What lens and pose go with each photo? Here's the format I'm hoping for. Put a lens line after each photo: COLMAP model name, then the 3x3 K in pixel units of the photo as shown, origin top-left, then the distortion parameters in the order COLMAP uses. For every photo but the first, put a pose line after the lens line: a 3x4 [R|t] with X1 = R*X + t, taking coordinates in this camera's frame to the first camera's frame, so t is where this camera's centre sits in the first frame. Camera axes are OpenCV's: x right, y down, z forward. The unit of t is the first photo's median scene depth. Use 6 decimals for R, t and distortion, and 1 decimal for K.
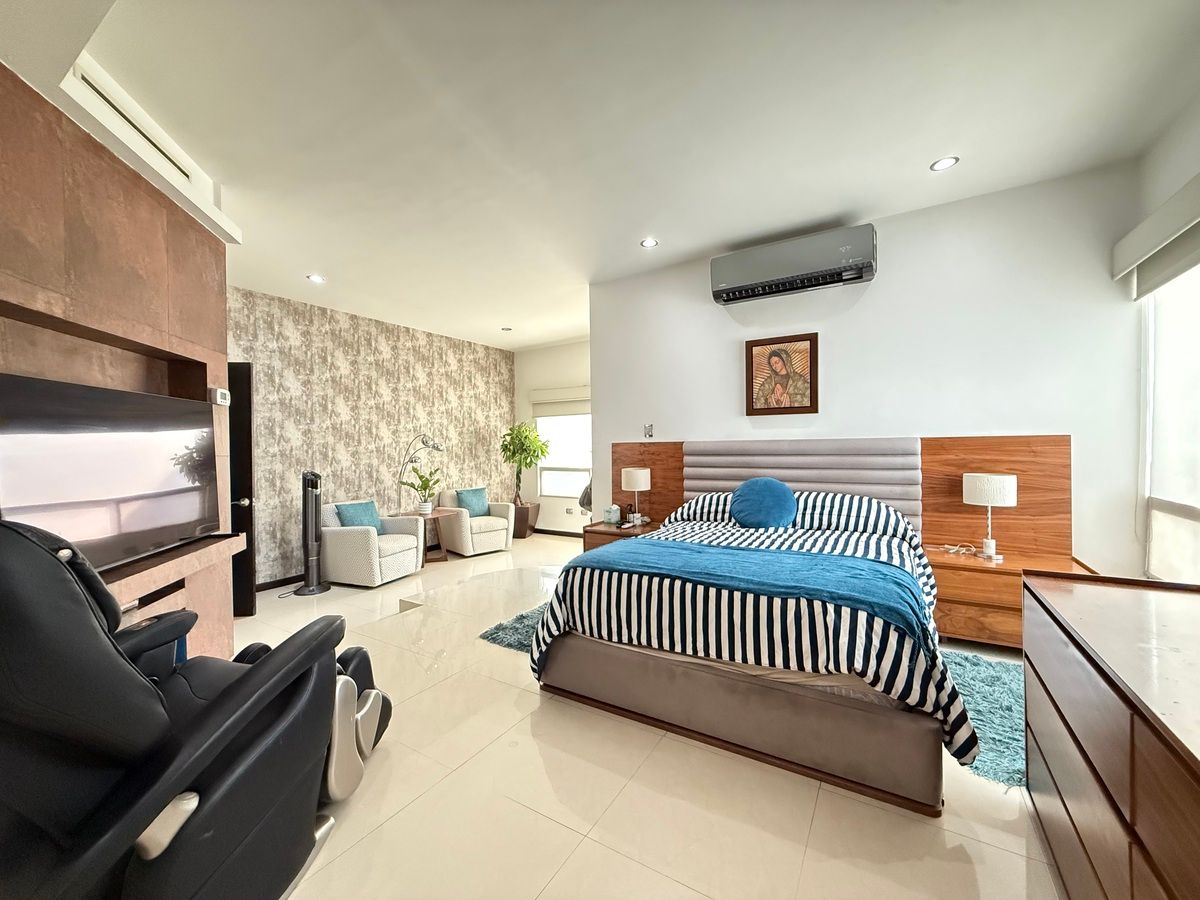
lens RADIAL K [[479.7, 0, 602.1], [0, 479.7, 448.3], [0, 0, 1]] dist [0.000300, -0.000106]
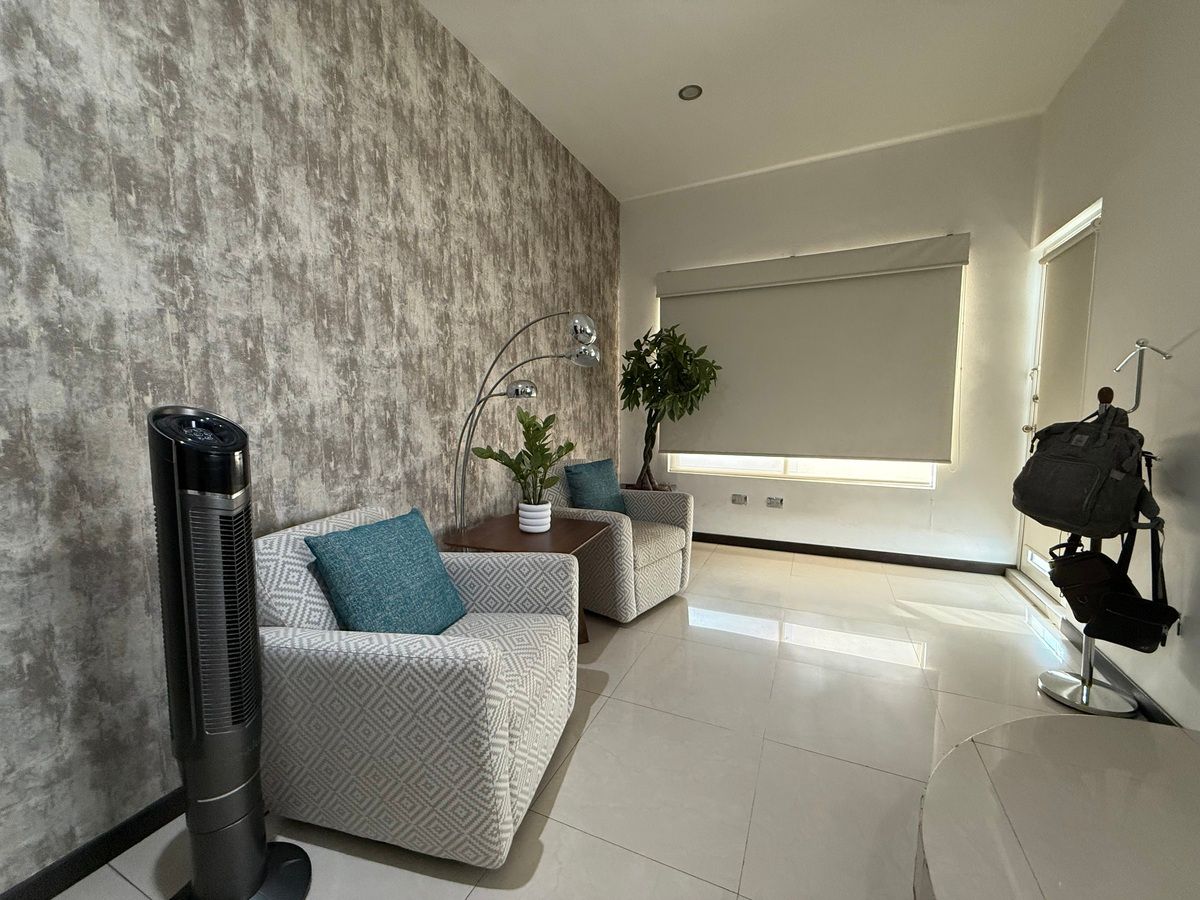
lens RADIAL K [[479.7, 0, 599.0], [0, 479.7, 448.3], [0, 0, 1]] dist [0.000300, -0.000106]
pose [[0.992651, -0.002457, 0.120990, -0.412327], [-0.007493, 0.996628, 0.081714, 0.042138], [-0.120783, -0.082020, 0.989285, 0.695856]]
